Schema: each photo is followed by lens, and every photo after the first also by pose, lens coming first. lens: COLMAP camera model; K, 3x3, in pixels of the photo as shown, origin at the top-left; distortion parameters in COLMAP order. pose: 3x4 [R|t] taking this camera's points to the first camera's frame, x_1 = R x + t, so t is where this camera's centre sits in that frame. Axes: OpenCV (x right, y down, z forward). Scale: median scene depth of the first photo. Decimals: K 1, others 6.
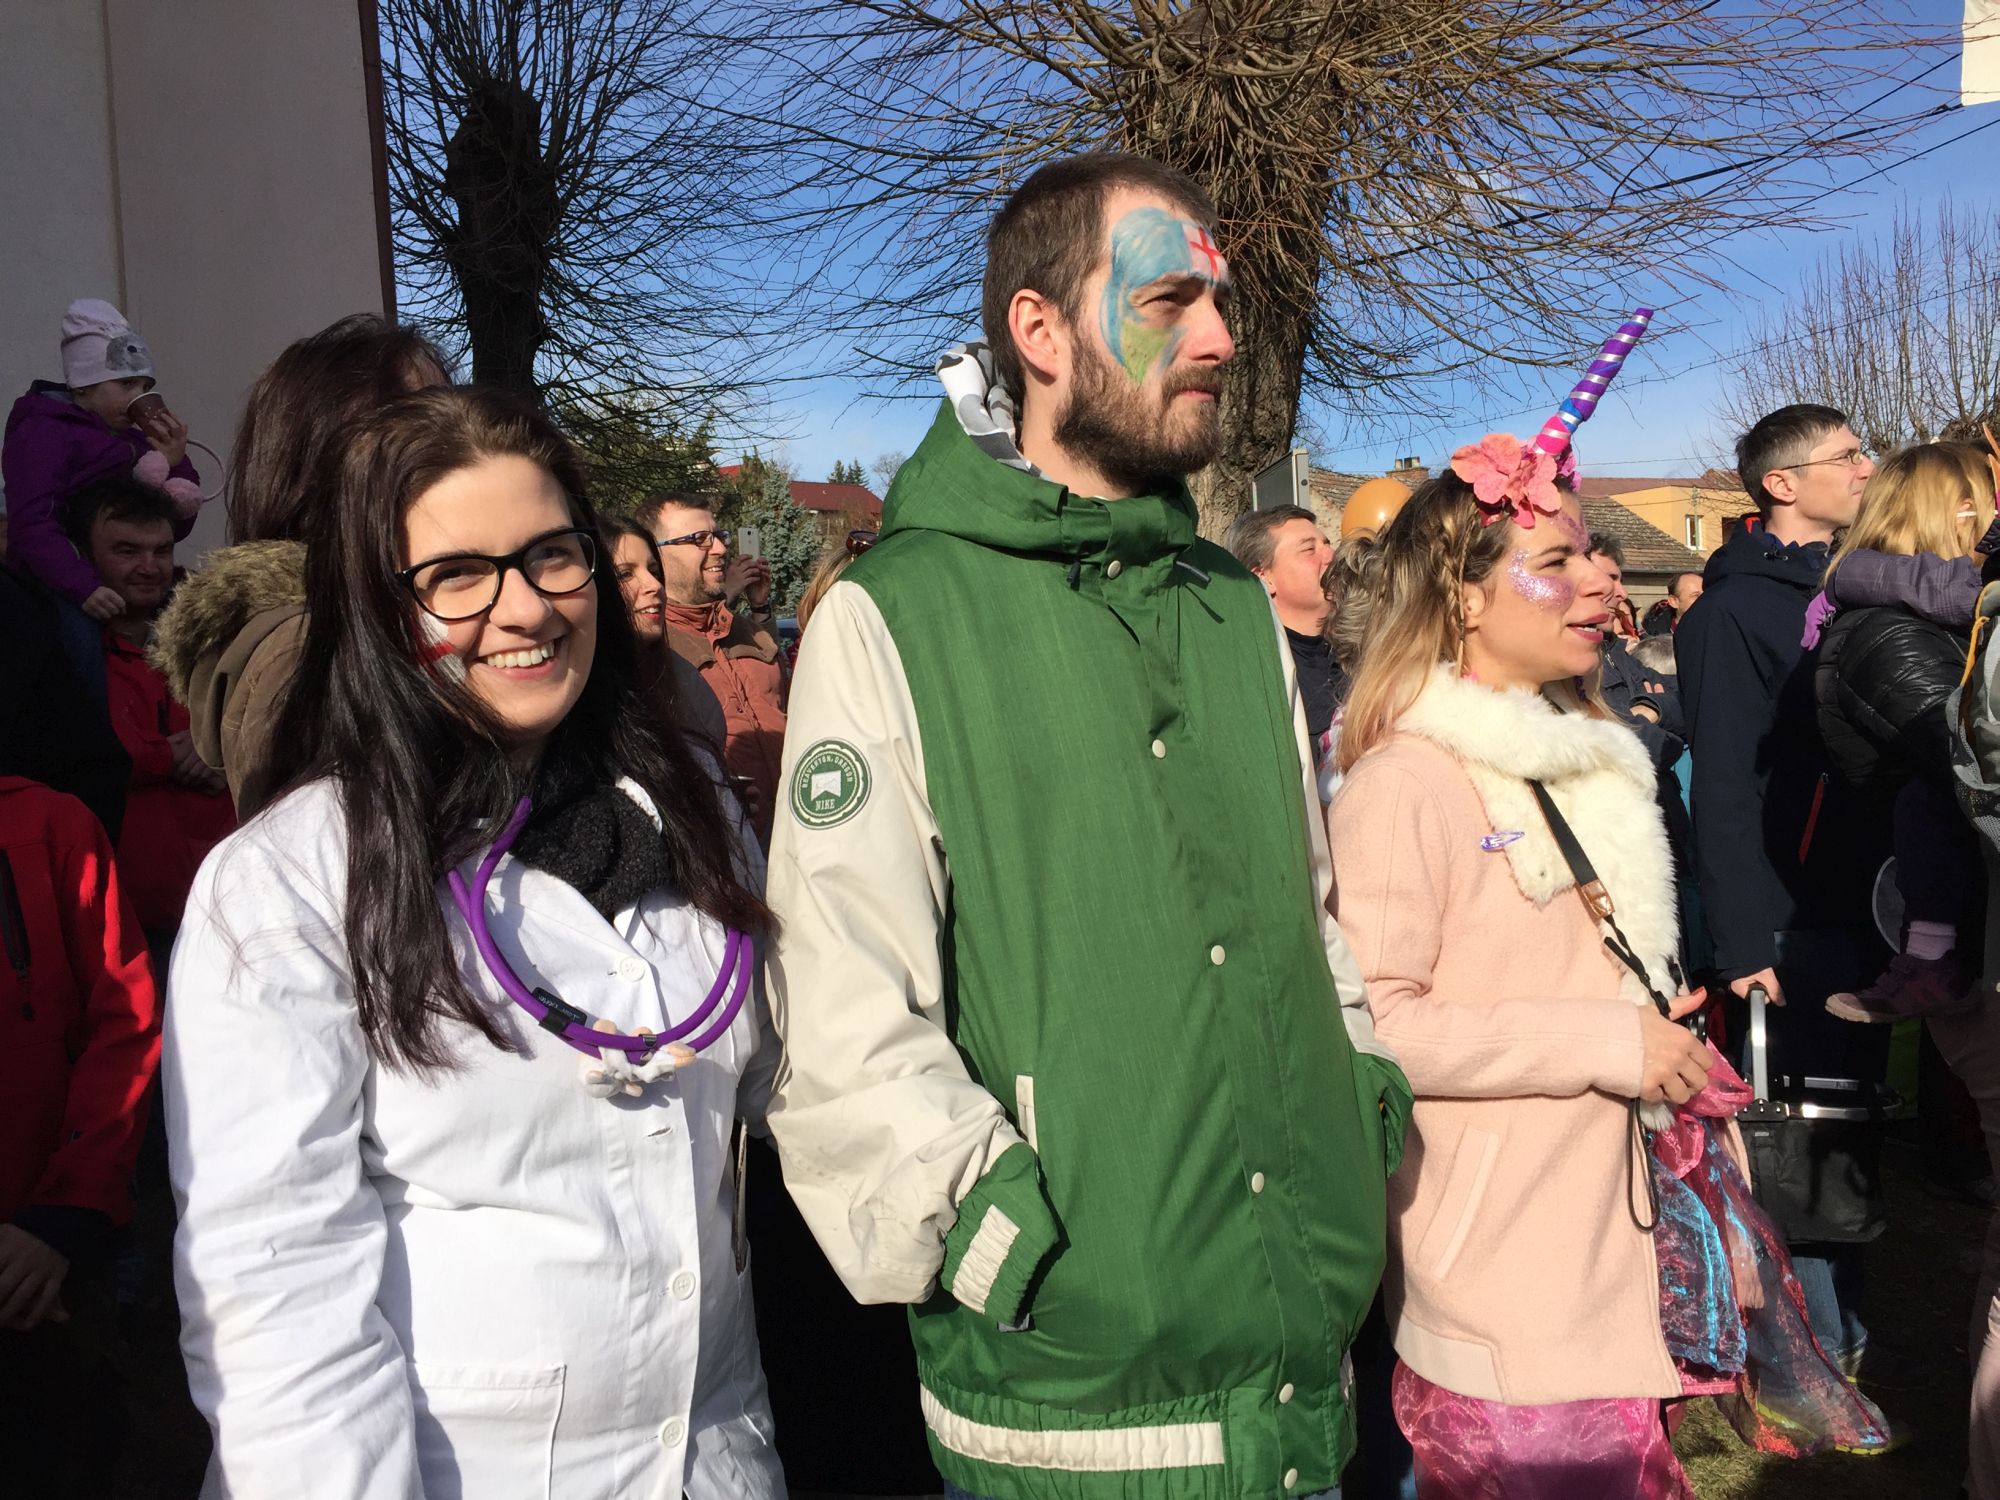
lens RADIAL K [[1664.2, 0, 1000.0], [0, 1664.2, 750.0], [0, 0, 1]] dist [0.076772, -0.104556]
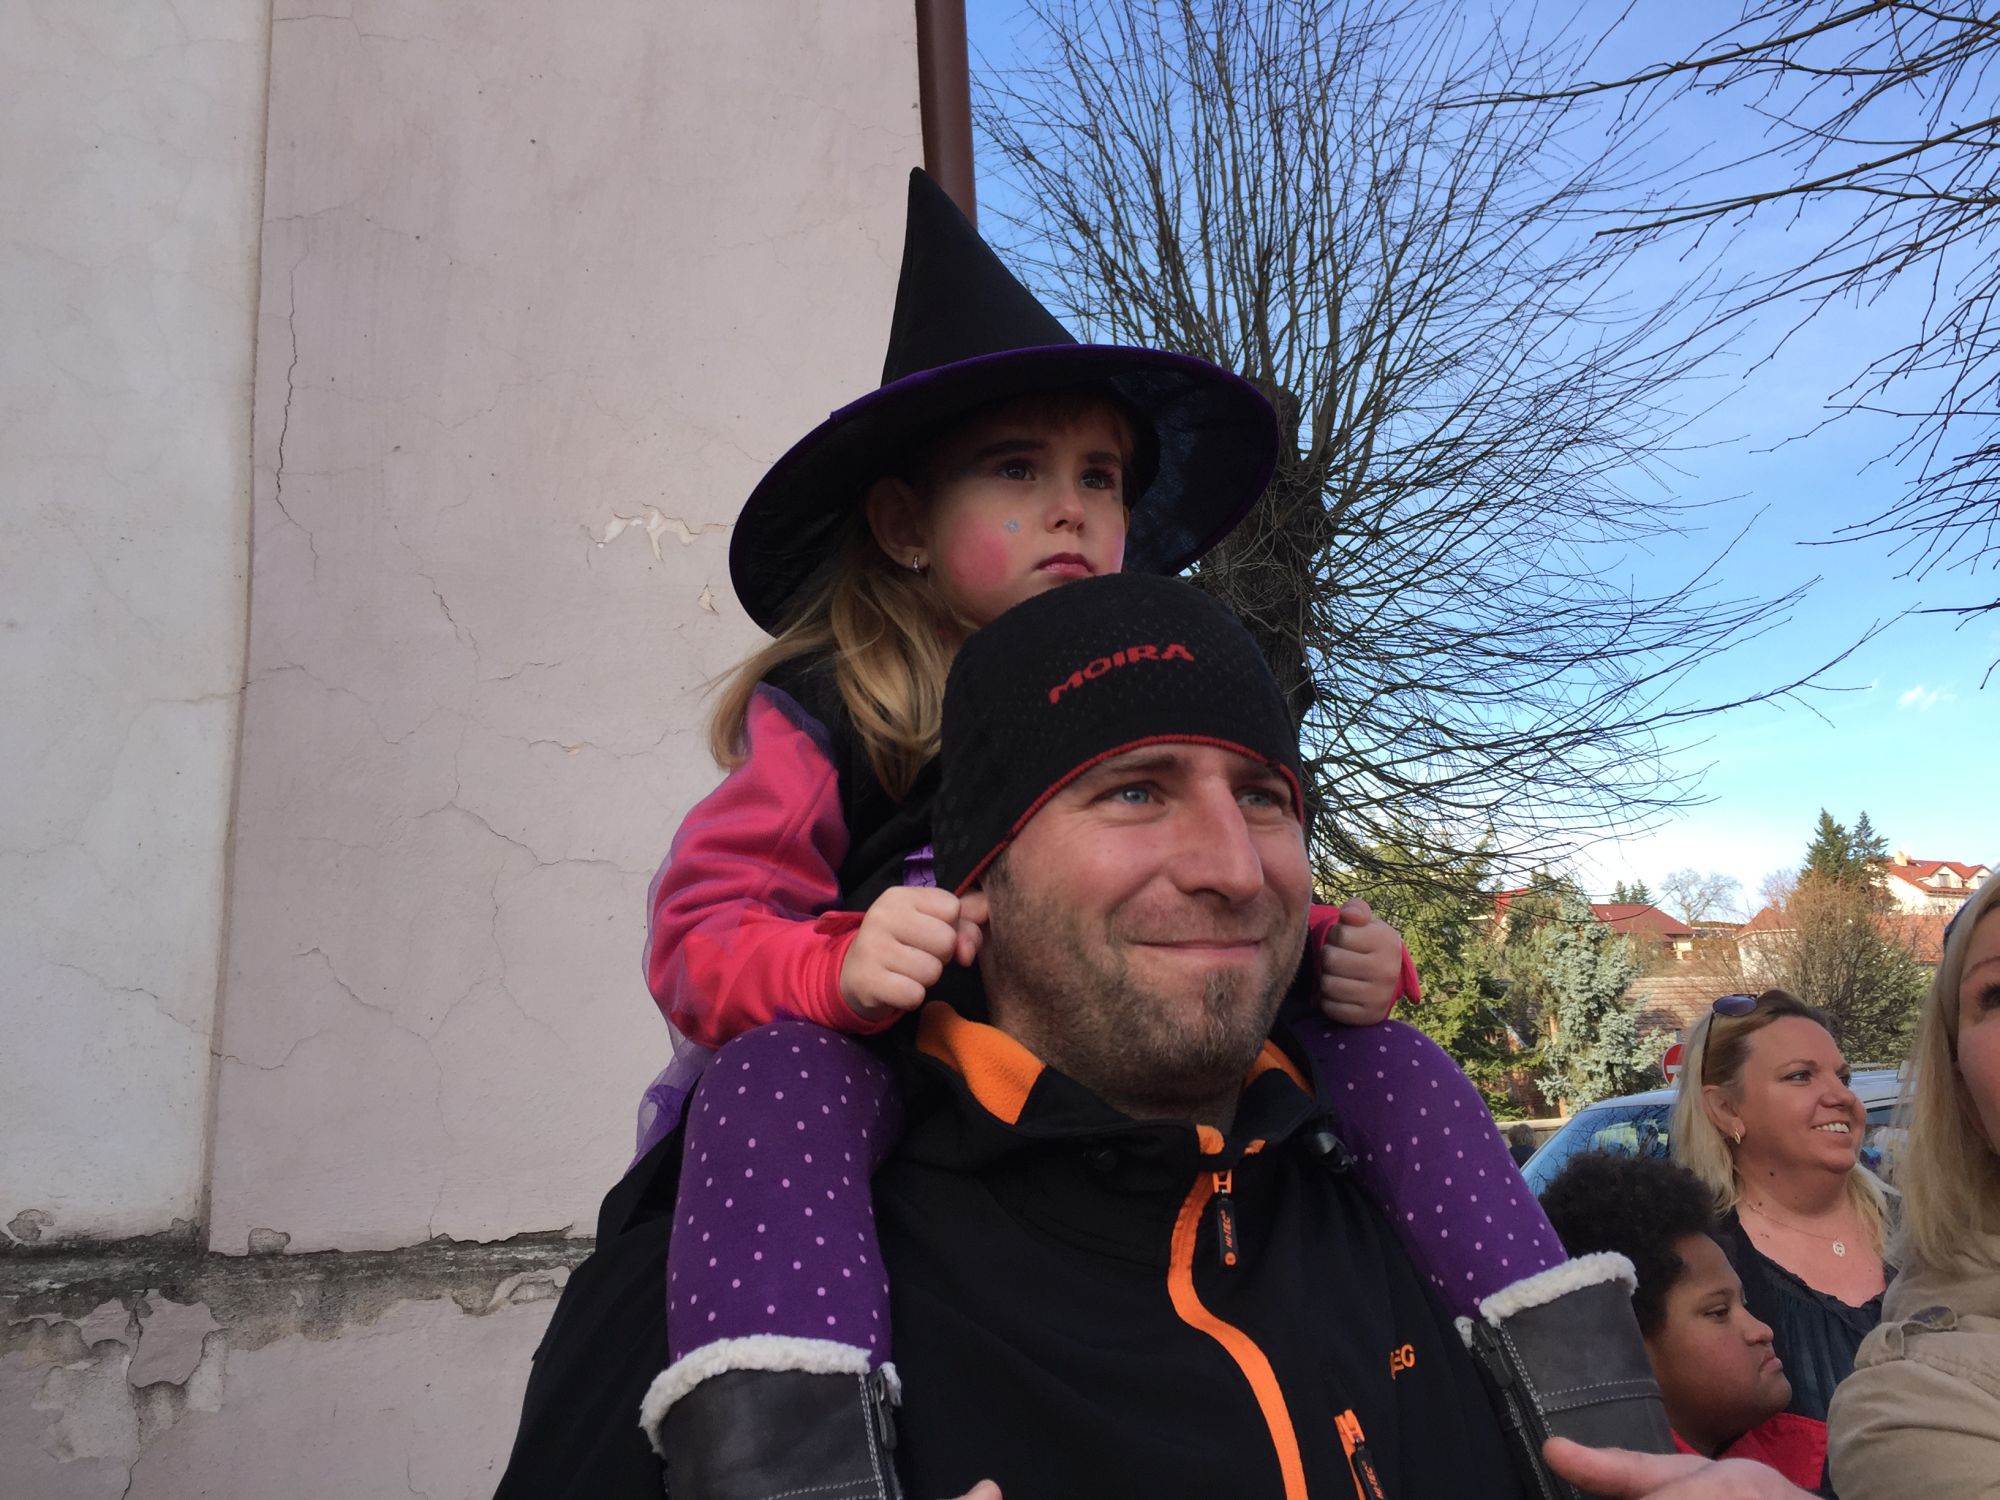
lens RADIAL K [[1664.2, 0, 1000.0], [0, 1664.2, 750.0], [0, 0, 1]] dist [0.076772, -0.104556]
pose [[0.899562, -0.101805, -0.424763, -0.090457], [-0.009648, 0.967591, -0.252340, -0.043607], [0.436686, 0.231094, 0.869426, 0.325330]]
